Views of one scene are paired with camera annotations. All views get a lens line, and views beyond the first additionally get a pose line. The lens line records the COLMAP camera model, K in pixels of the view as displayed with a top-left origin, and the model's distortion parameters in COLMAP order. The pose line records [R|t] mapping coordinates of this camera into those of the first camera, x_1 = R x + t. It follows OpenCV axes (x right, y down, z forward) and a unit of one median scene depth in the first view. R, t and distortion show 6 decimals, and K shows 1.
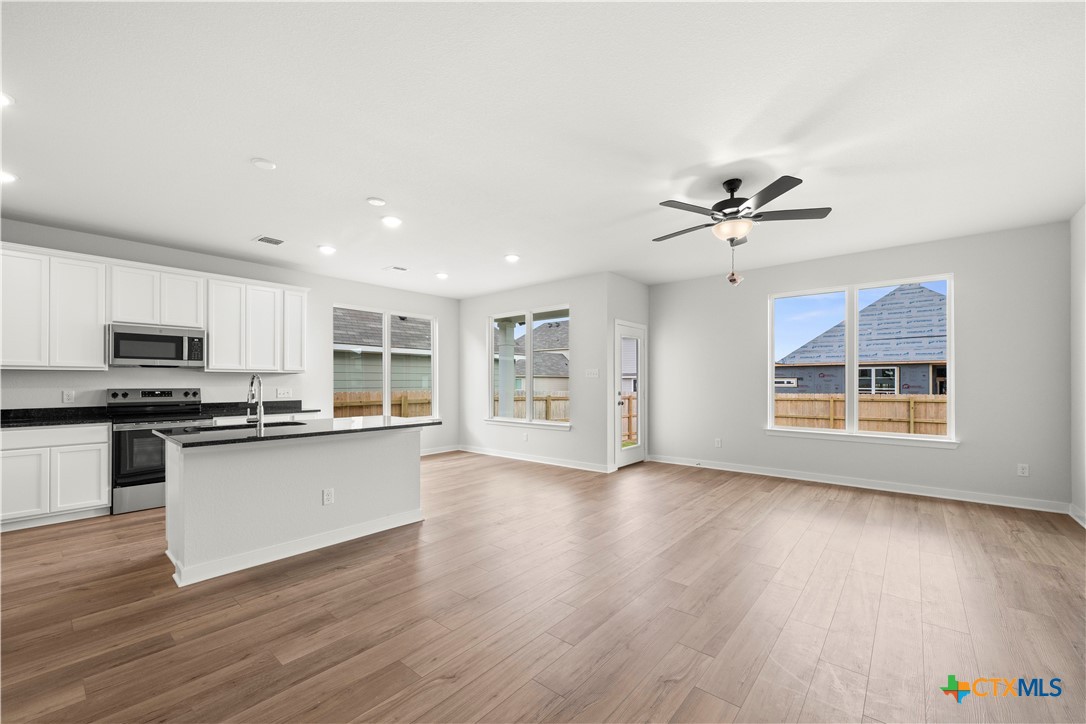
lens RADIAL K [[435.2, 0, 547.5], [0, 435.2, 379.1], [0, 0, 1]] dist [0.000487, 0.000096]
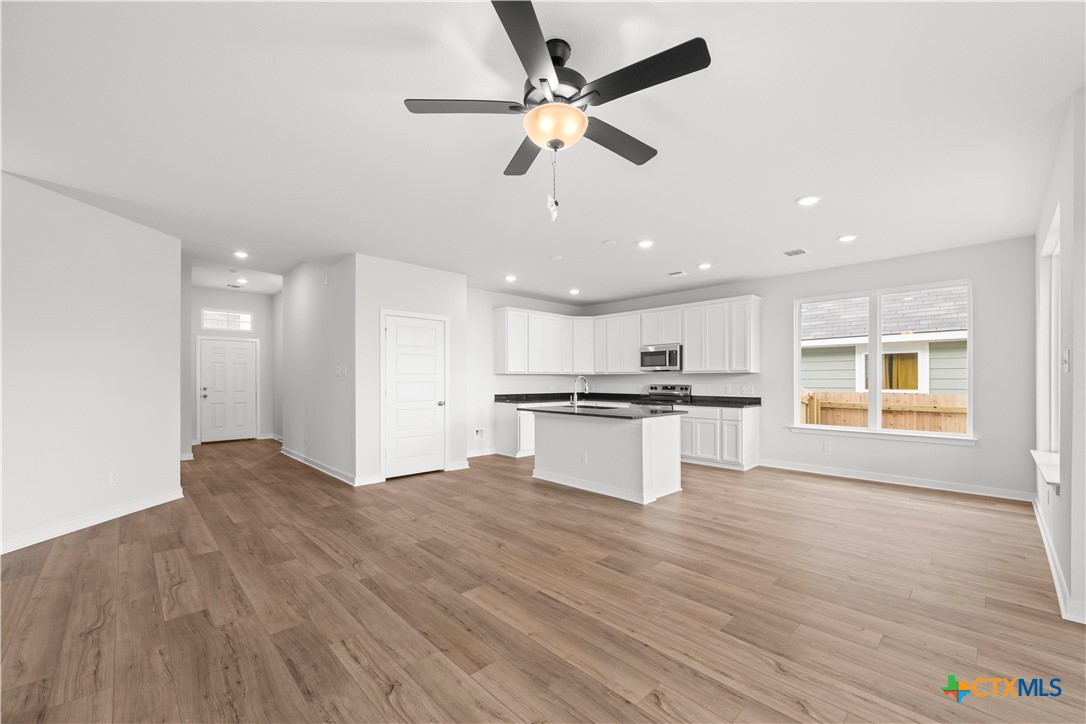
lens RADIAL K [[435.2, 0, 547.5], [0, 435.2, 379.1], [0, 0, 1]] dist [0.000487, 0.000096]
pose [[-0.101300, -0.002475, -0.994853, 0.720882], [0.005119, 0.999982, -0.003009, 0.004046], [0.994843, -0.005397, -0.101285, 0.738707]]
